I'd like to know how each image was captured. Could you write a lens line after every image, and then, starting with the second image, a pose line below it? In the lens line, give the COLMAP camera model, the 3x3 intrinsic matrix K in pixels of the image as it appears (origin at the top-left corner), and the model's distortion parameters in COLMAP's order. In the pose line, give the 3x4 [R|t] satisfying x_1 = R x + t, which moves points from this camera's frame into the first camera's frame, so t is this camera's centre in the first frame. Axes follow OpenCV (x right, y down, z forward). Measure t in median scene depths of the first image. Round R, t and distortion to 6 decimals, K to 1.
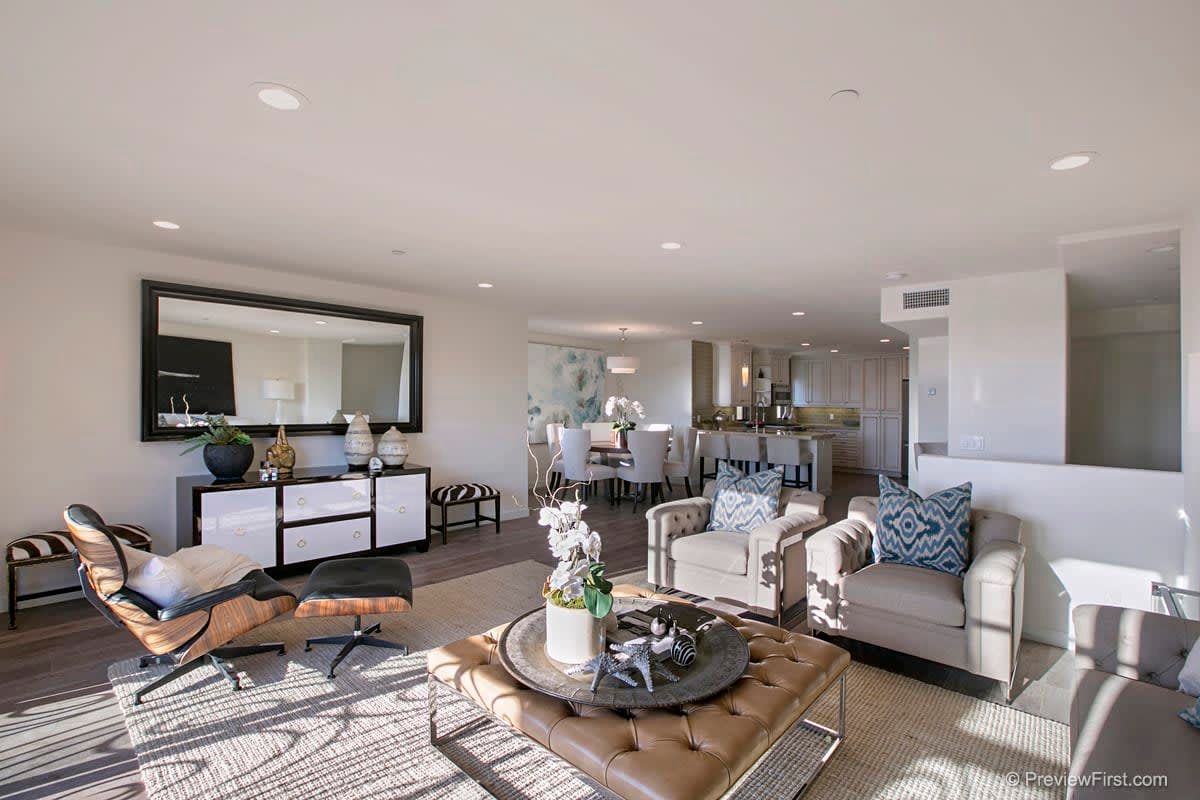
lens RADIAL K [[551.5, 0, 605.7], [0, 551.5, 403.0], [0, 0, 1]] dist [-0.002178, 0.000369]
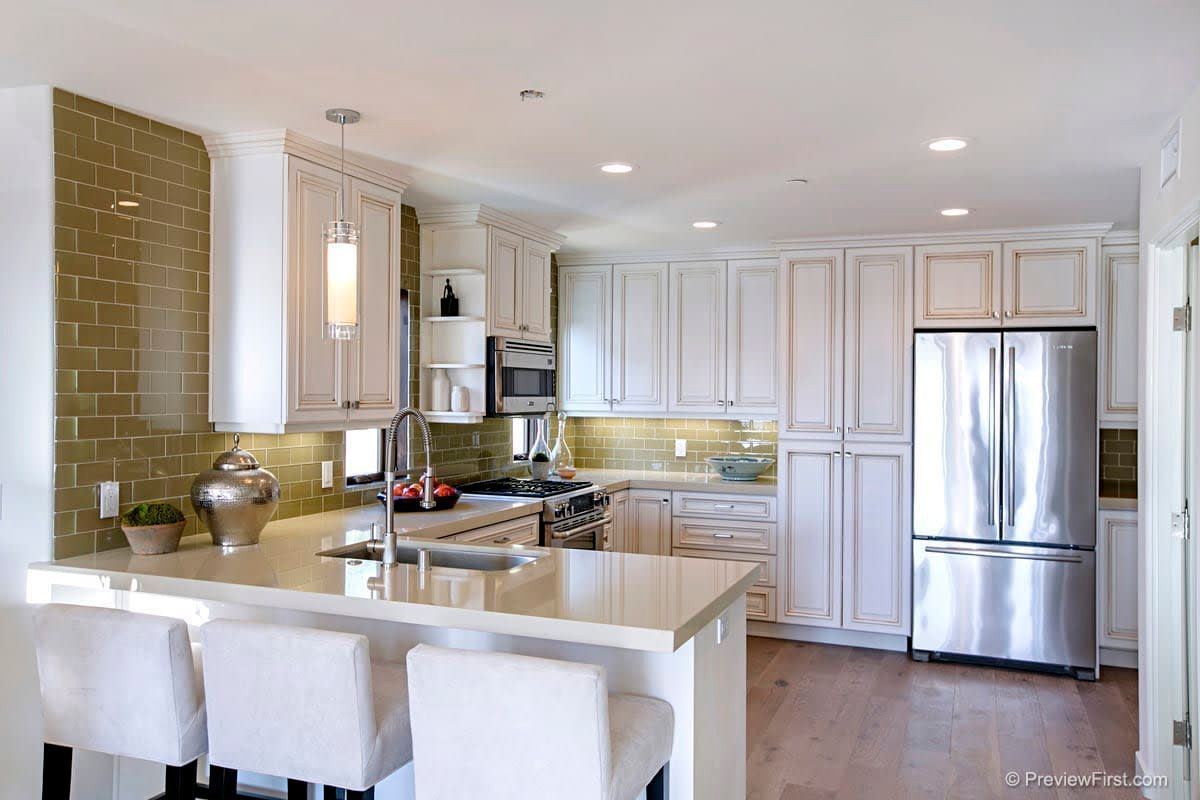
lens RADIAL K [[988.7, 0, 599.6], [0, 988.7, 396.9], [0, 0, 1]] dist [0.001233, 0.000176]
pose [[0.935168, -0.005732, 0.354157, 0.178306], [0.004390, 0.999980, 0.004594, -0.007638], [-0.354176, -0.002741, 0.935175, 0.522093]]
